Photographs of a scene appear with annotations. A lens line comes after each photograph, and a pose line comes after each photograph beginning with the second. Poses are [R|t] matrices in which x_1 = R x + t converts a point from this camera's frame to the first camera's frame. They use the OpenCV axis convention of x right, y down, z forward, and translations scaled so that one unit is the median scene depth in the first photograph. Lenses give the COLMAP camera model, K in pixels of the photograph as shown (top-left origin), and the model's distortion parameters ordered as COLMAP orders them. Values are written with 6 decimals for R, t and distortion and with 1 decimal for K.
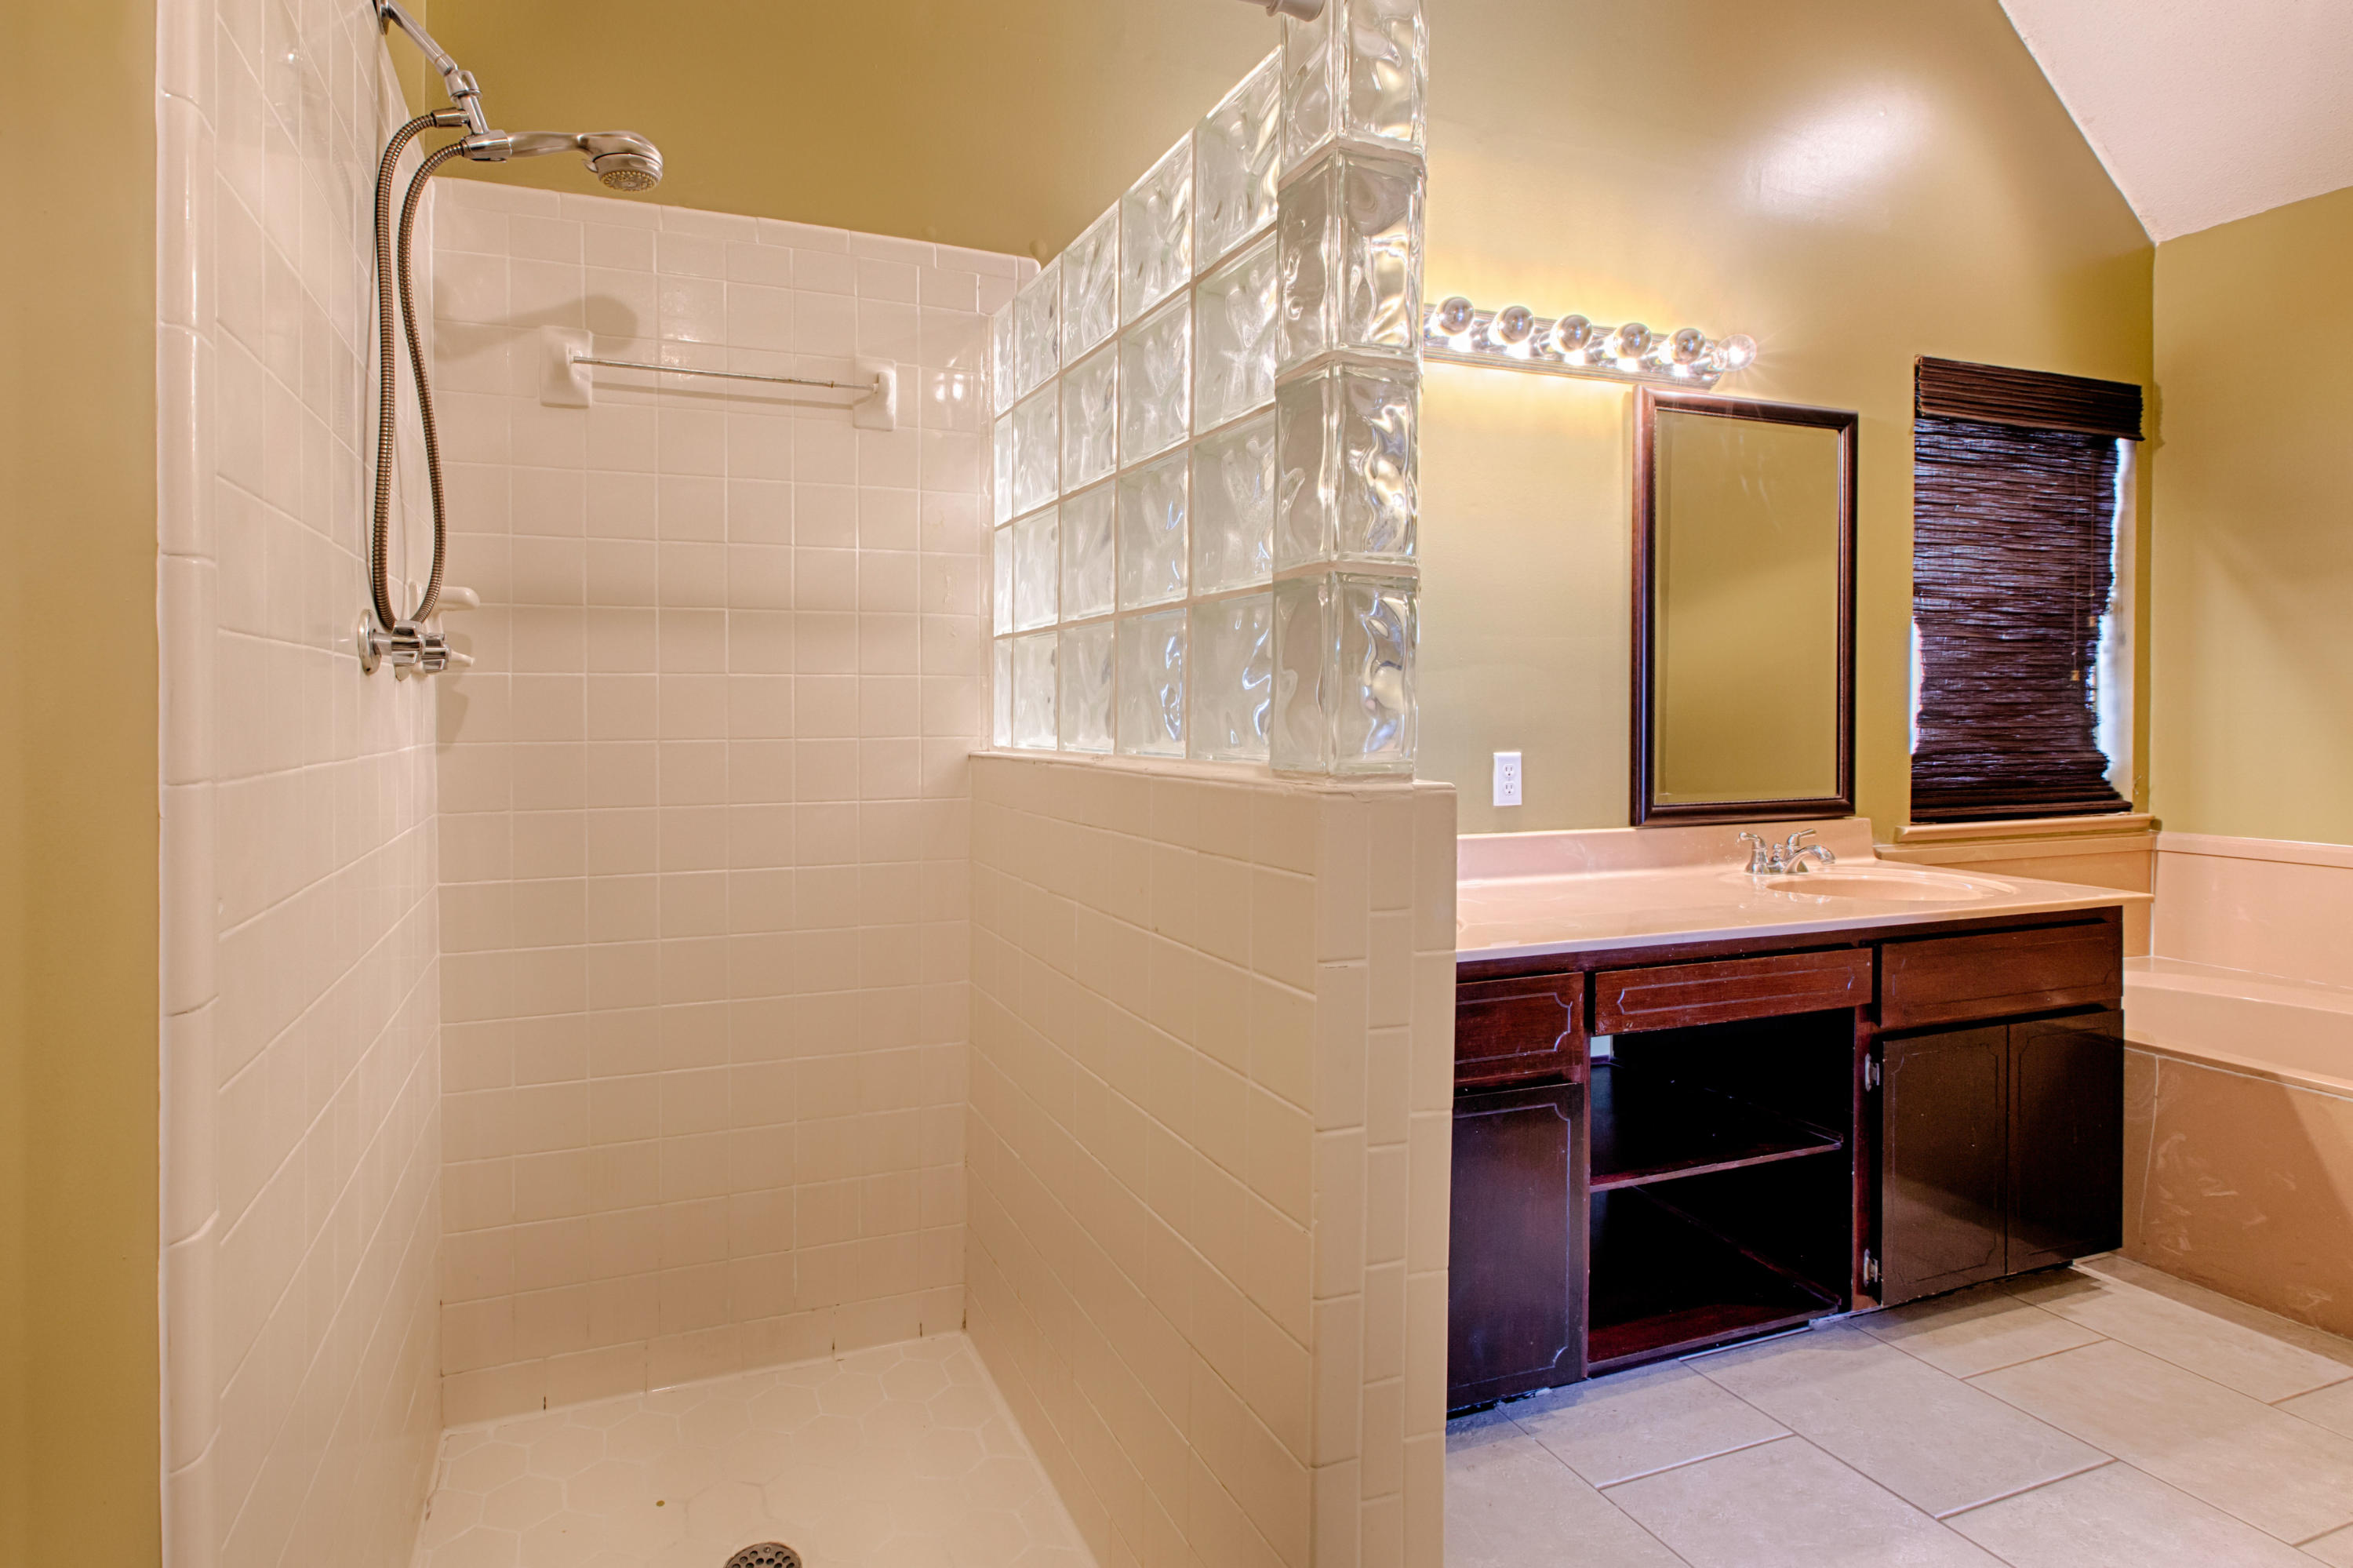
lens RADIAL K [[1118.3, 0, 972.3], [0, 1118.3, 719.3], [0, 0, 1]] dist [0.006432, -0.001956]
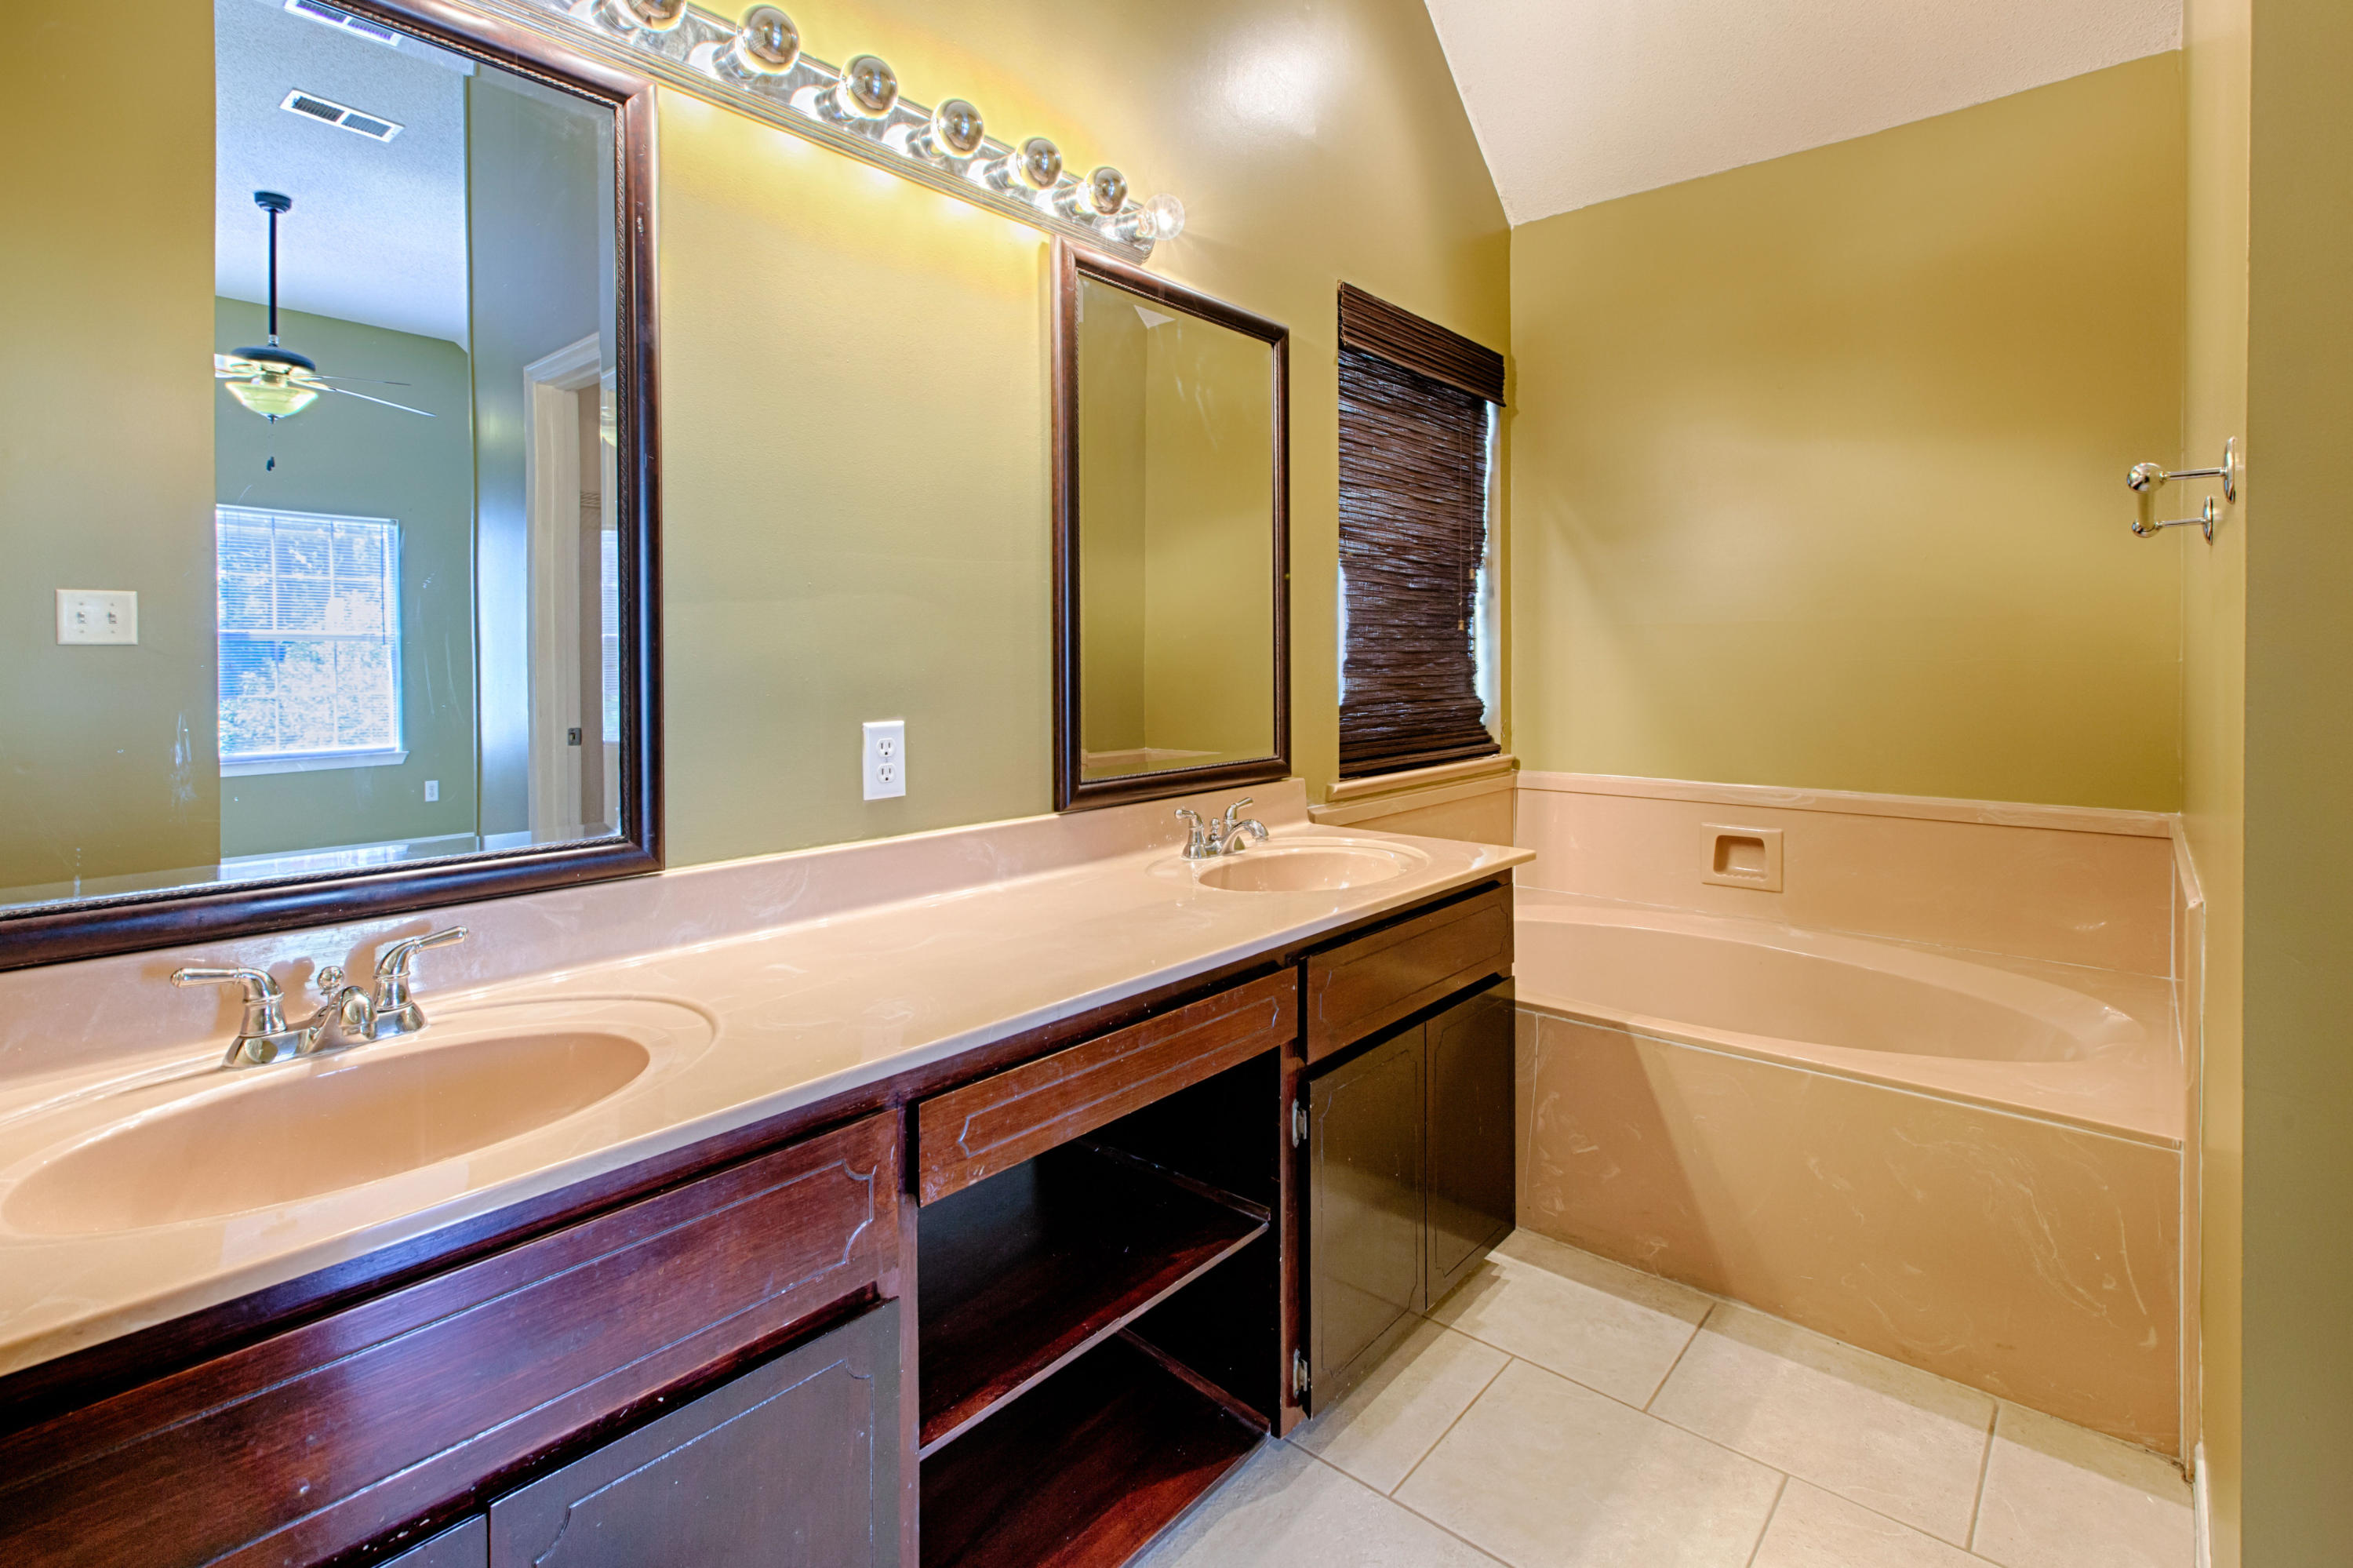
lens RADIAL K [[1100.2, 0, 1174.1], [0, 1100.2, 673.0], [0, 0, 1]] dist [0.001625, 0.000425]
pose [[0.856903, -0.010231, 0.515376, 0.249728], [0.010463, 0.999942, 0.002454, -0.000091], [-0.515372, 0.003289, 0.856960, 0.288786]]
